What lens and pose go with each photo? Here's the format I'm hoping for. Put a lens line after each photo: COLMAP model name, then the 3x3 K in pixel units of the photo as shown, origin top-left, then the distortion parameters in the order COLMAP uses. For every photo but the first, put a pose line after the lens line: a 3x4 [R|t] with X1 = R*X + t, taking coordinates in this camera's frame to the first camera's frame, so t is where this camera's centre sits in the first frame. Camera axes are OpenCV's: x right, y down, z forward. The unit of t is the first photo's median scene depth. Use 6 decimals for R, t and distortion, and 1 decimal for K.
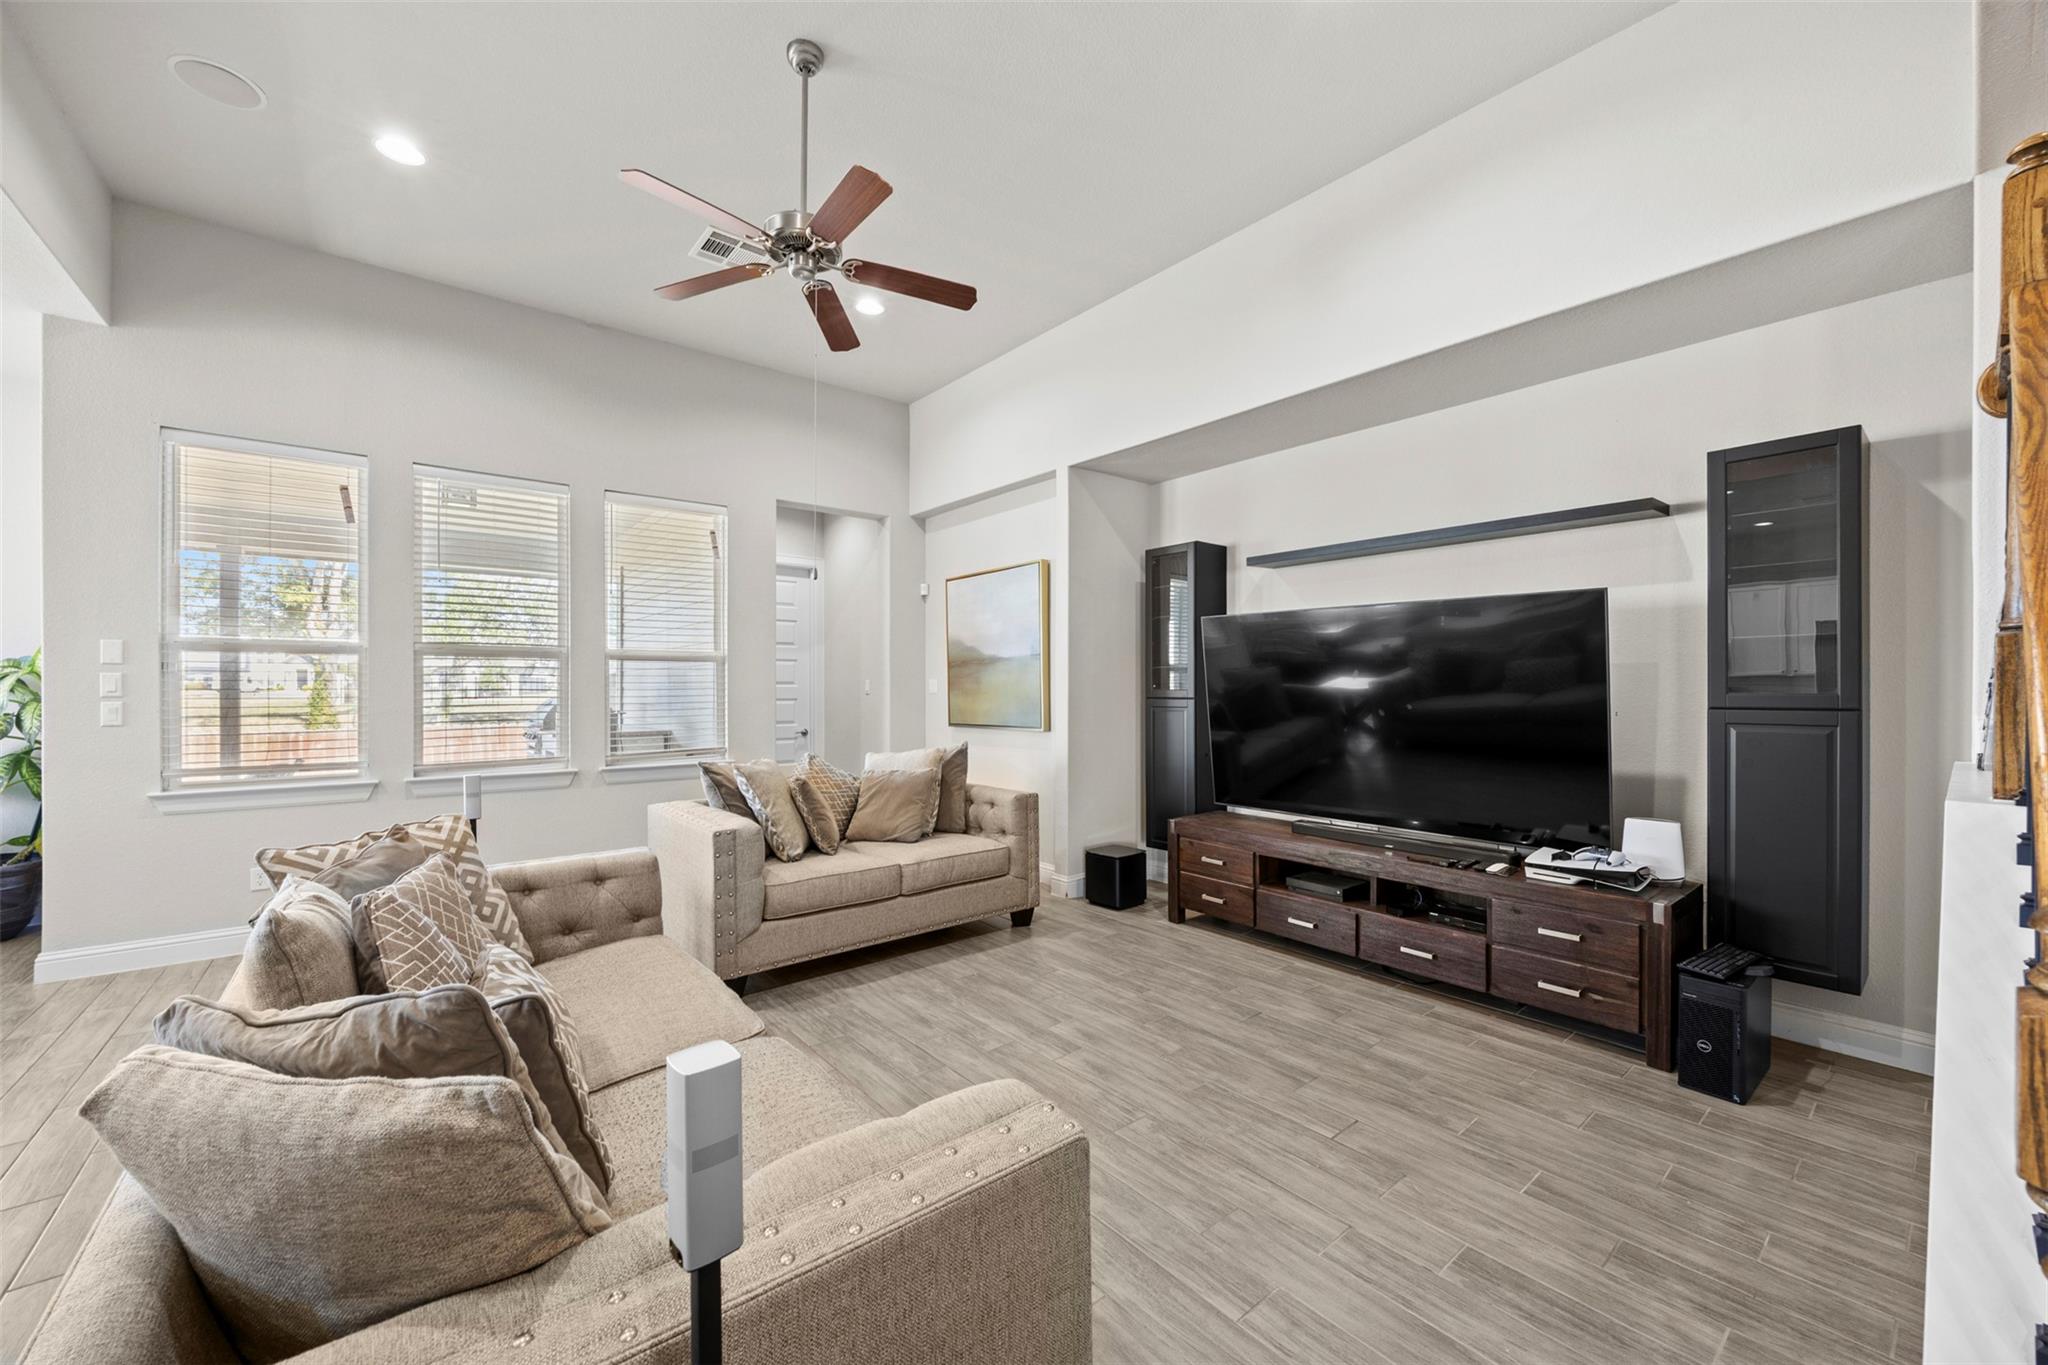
lens RADIAL K [[783.4, 0, 1031.6], [0, 783.4, 689.2], [0, 0, 1]] dist [0.000025, 0.000010]
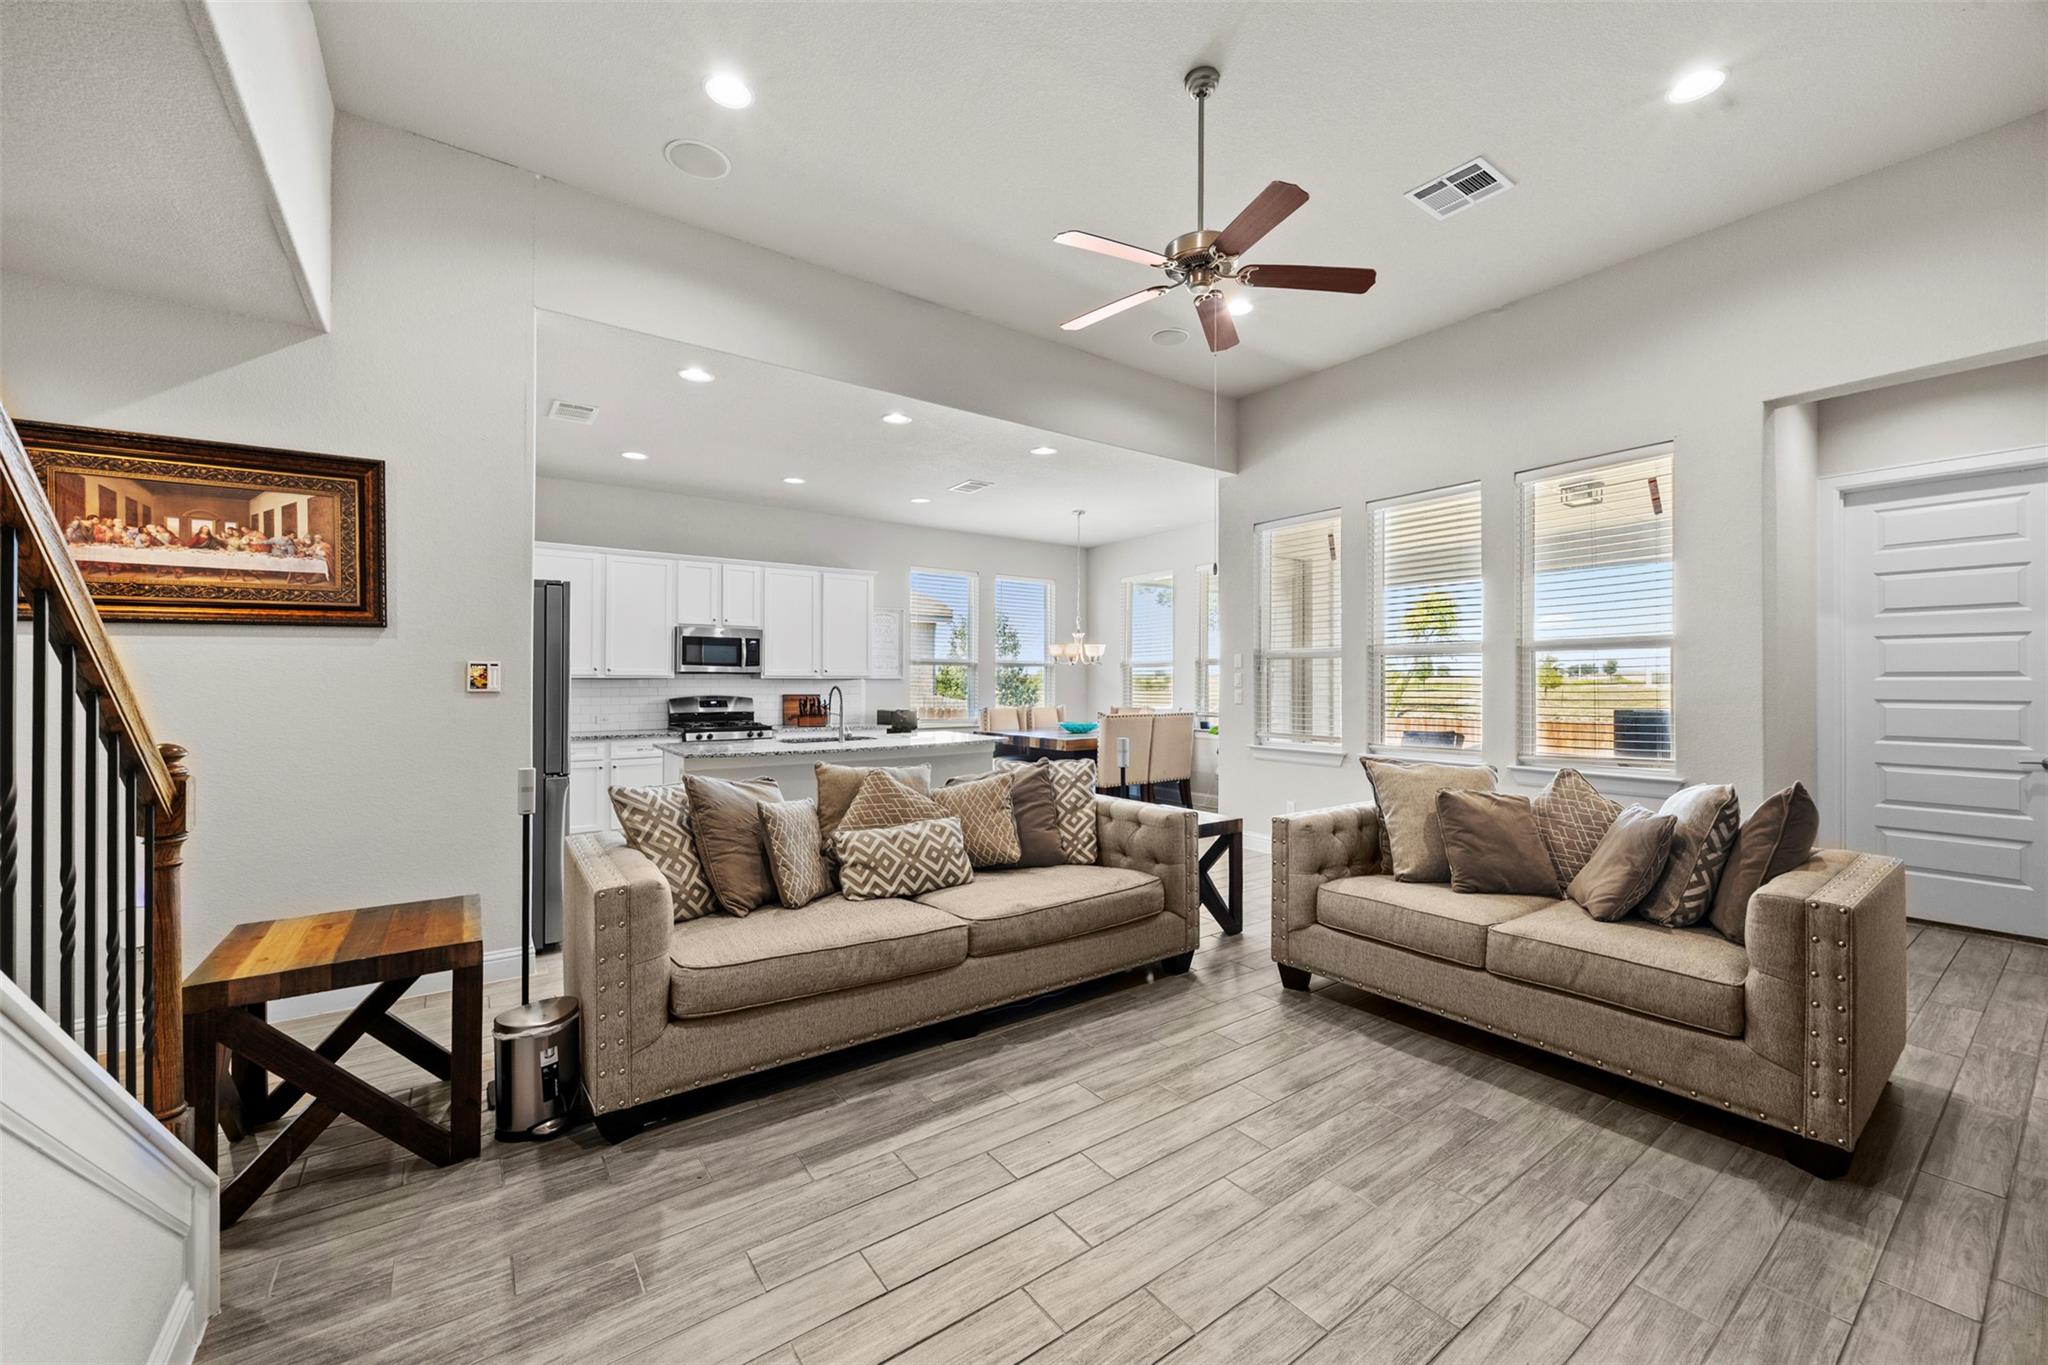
lens RADIAL K [[791.9, 0, 1031.9], [0, 791.9, 672.5], [0, 0, 1]] dist [0.000098, 0.000034]
pose [[-0.053056, -0.012888, -0.998508, 0.655194], [-0.002616, 0.999915, -0.012767, 0.000632], [0.998588, 0.001935, -0.053085, 0.700339]]
